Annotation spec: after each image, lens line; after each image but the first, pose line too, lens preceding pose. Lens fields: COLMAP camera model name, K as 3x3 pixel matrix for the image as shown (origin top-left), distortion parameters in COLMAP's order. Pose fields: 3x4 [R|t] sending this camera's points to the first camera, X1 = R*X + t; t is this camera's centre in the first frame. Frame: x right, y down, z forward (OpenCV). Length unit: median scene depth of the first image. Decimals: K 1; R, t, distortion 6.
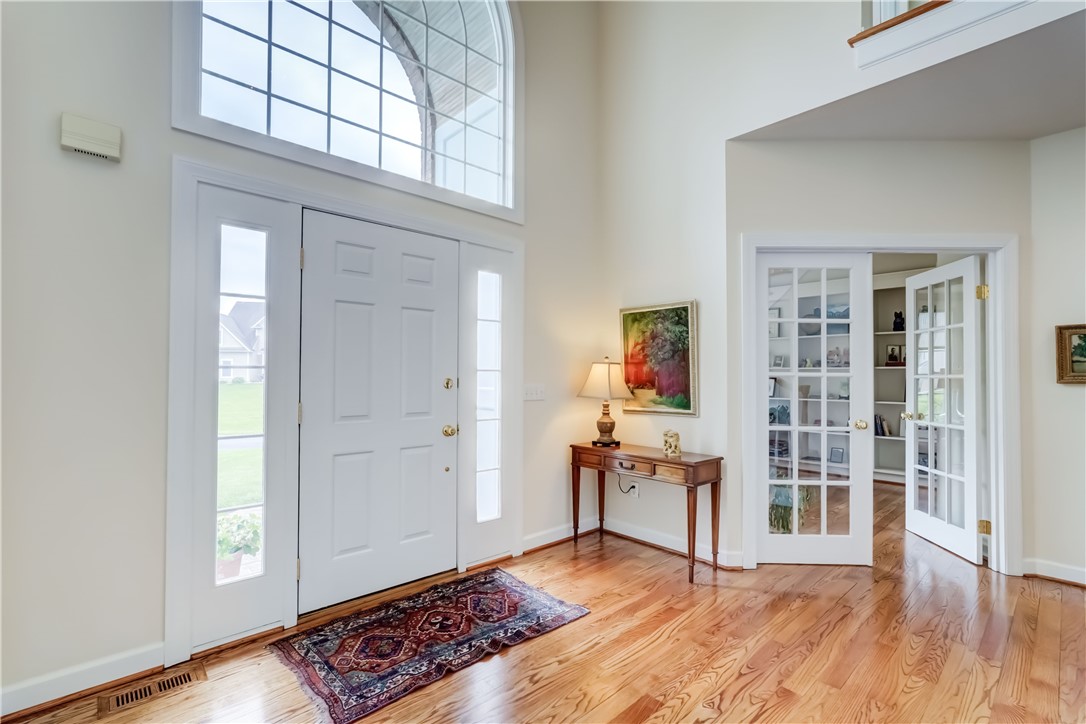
lens RADIAL K [[485.7, 0, 541.6], [0, 485.7, 366.7], [0, 0, 1]] dist [-0.000549, 0.000060]
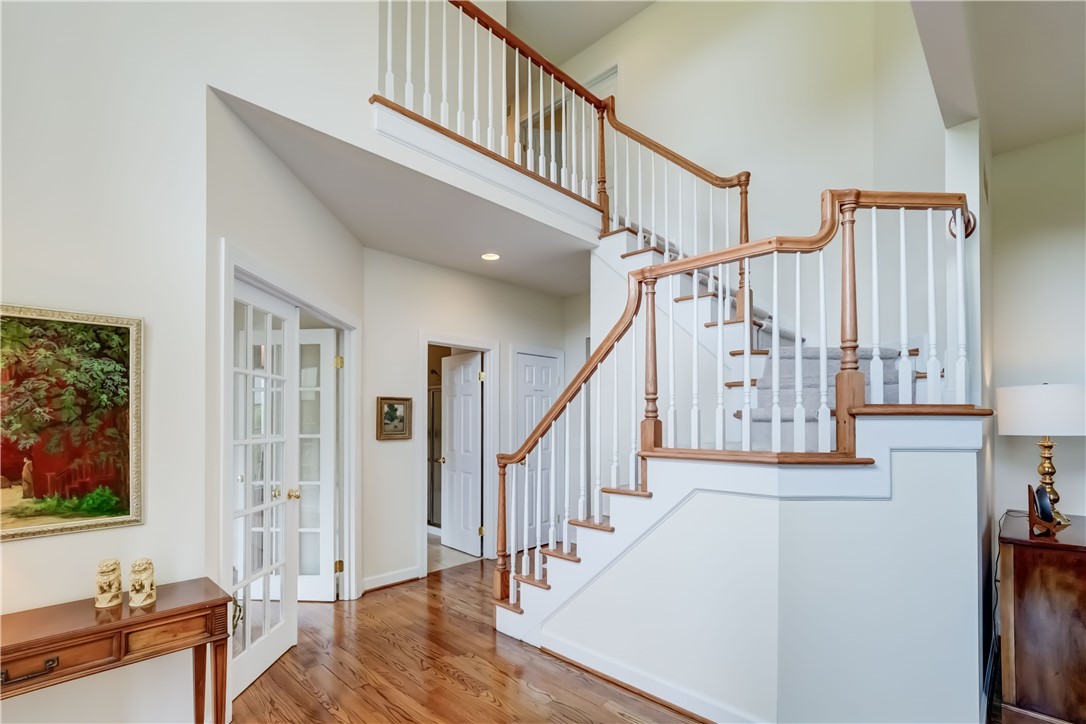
lens RADIAL K [[507.1, 0, 544.5], [0, 507.1, 413.7], [0, 0, 1]] dist [-0.000529, 0.000085]
pose [[-0.061332, 0.006354, 0.998097, -0.320946], [-0.020221, 0.999767, -0.007607, -0.033620], [-0.997913, -0.020649, -0.061190, 0.589188]]
